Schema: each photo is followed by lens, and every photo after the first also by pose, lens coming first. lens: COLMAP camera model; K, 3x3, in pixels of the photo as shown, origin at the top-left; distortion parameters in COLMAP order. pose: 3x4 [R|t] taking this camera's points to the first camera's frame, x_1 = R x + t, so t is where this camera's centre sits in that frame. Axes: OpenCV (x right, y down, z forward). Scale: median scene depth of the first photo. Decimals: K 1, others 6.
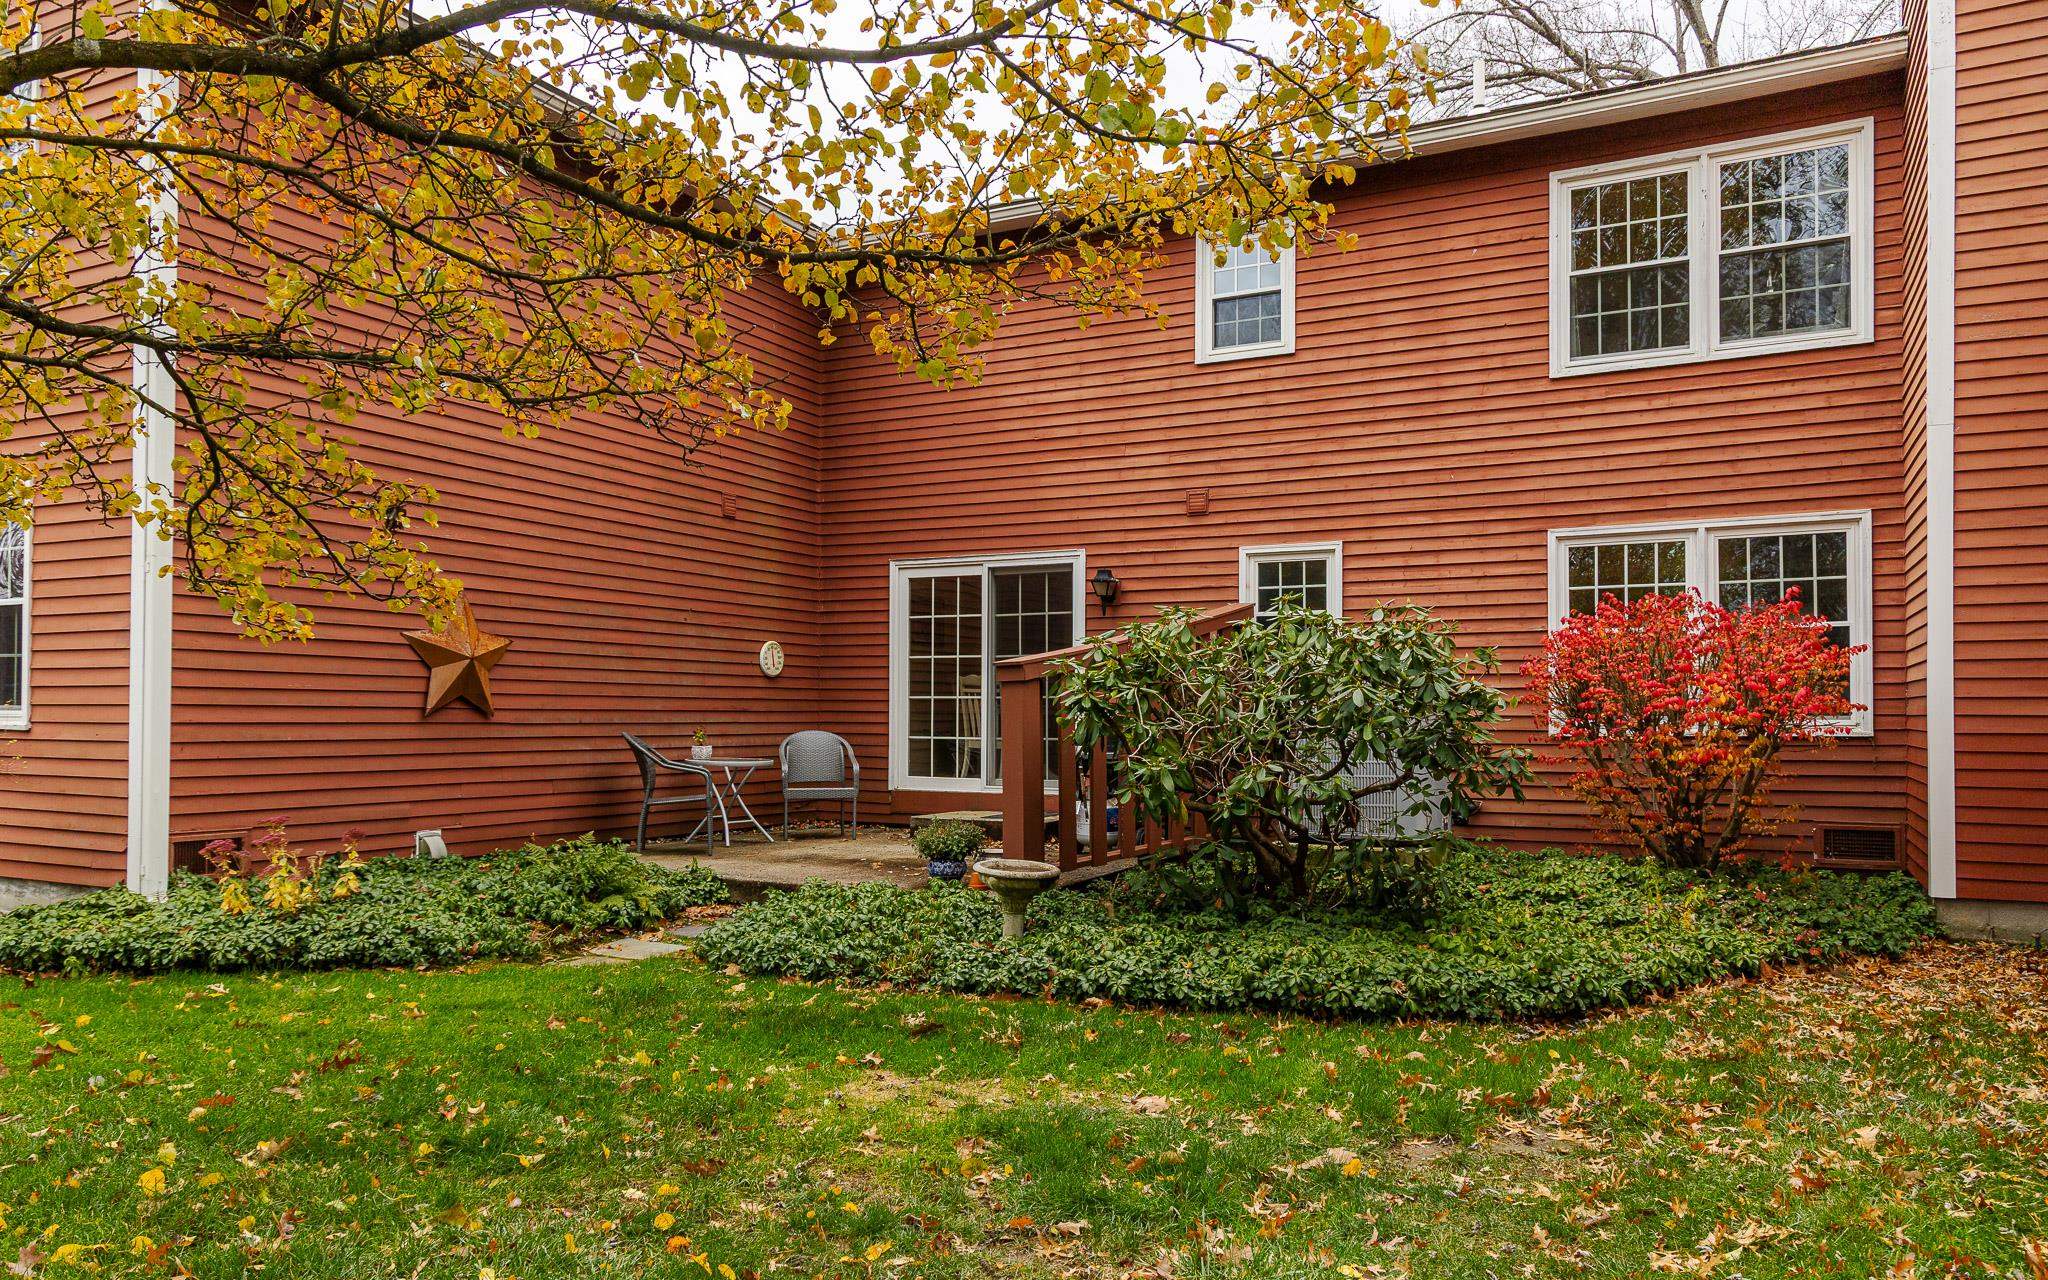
lens RADIAL K [[1378.7, 0, 1021.9], [0, 1378.7, 659.0], [0, 0, 1]] dist [0.005602, 0.000834]
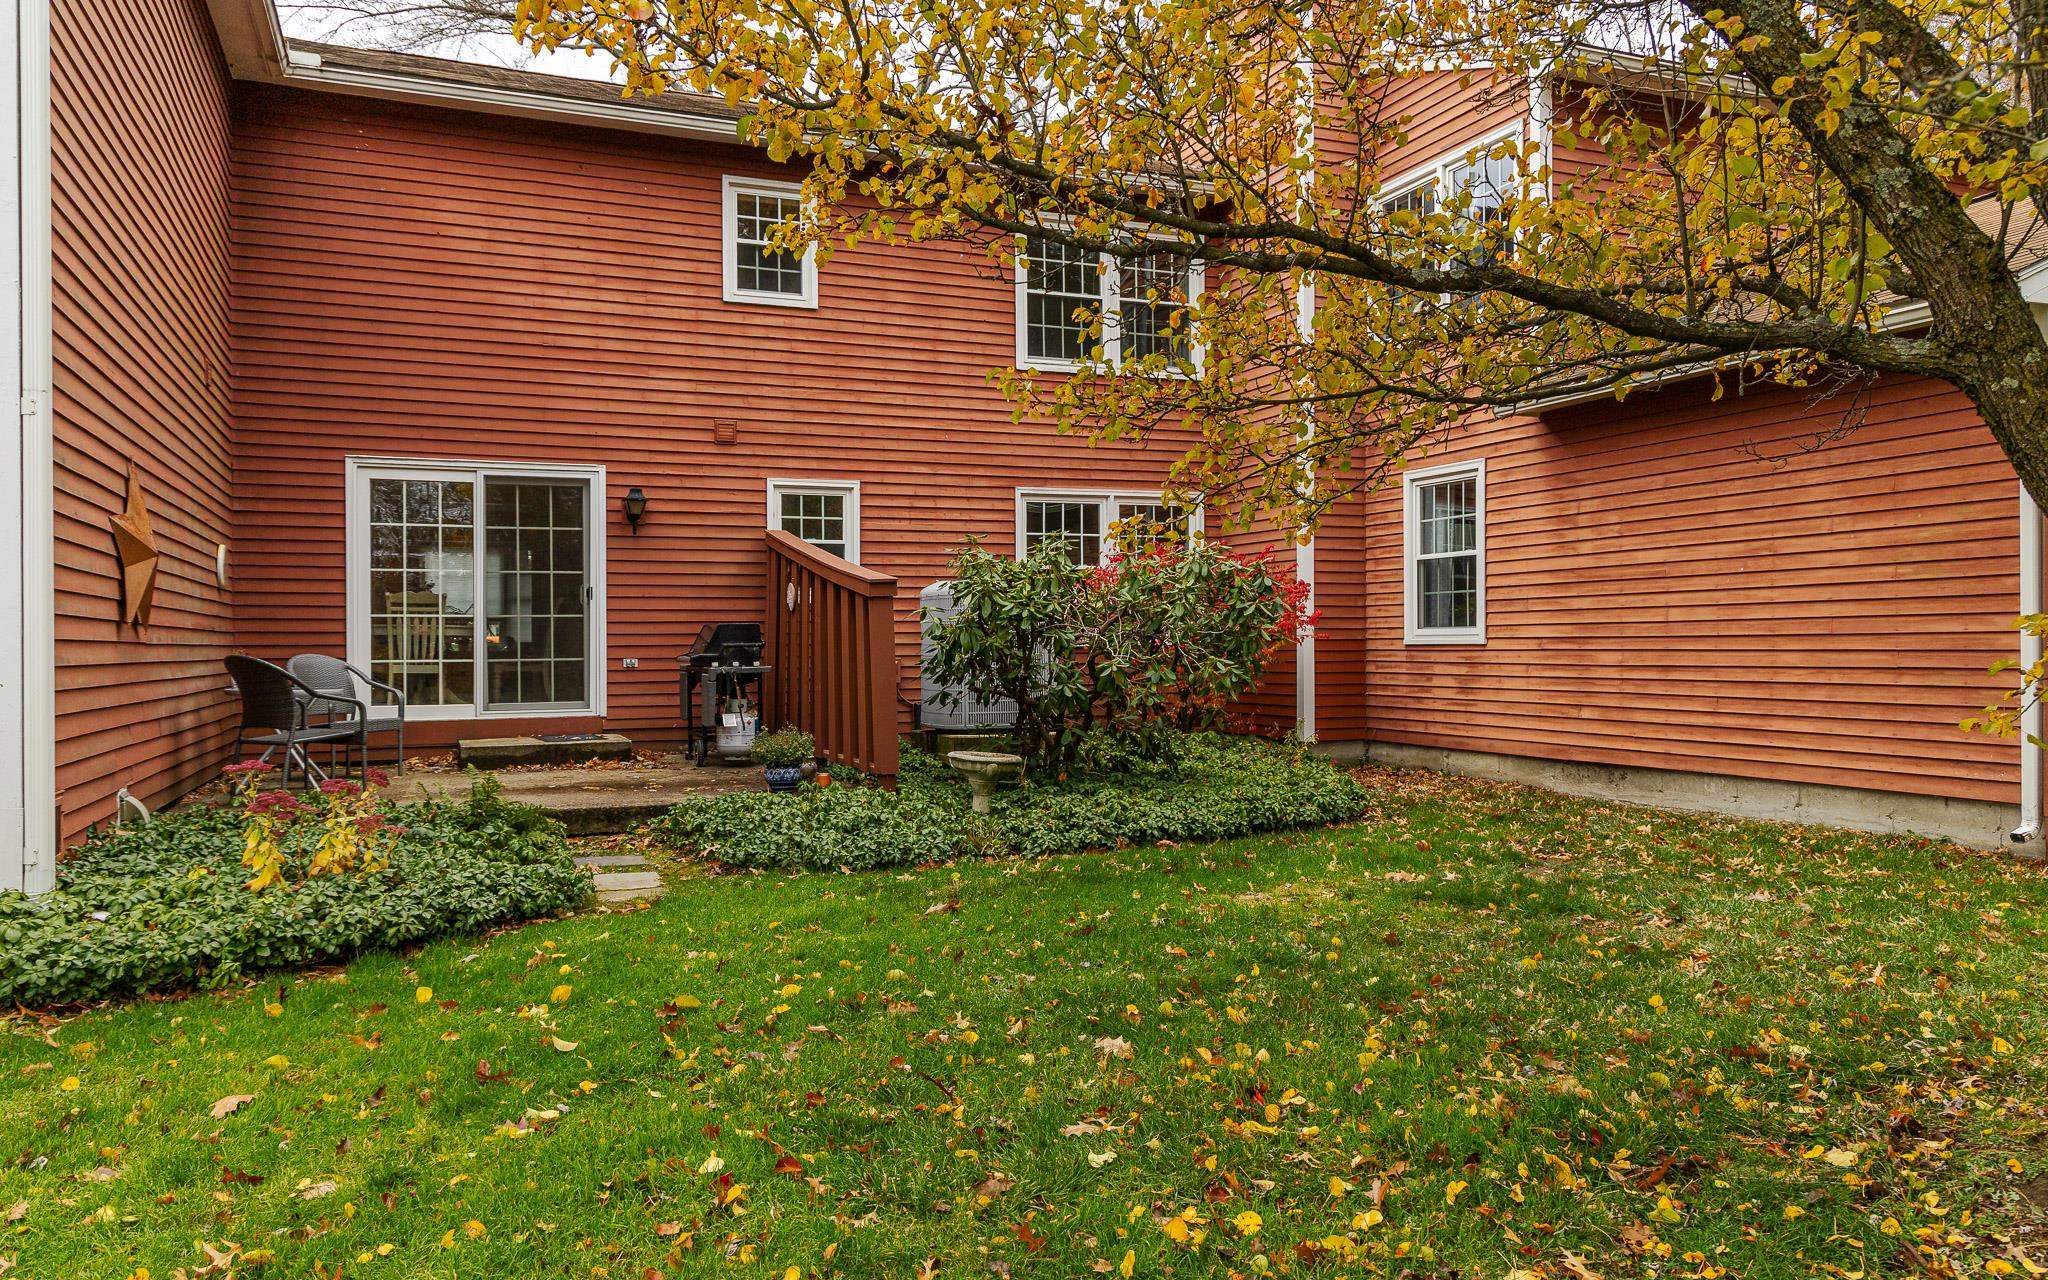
lens RADIAL K [[1378.7, 0, 1098.3], [0, 1378.7, 590.8], [0, 0, 1]] dist [0.005602, 0.000834]
pose [[0.646267, 0.015457, 0.762954, -0.499423], [-0.023549, 0.999723, -0.000306, 0.001753], [-0.762748, -0.017769, 0.646452, 0.096042]]
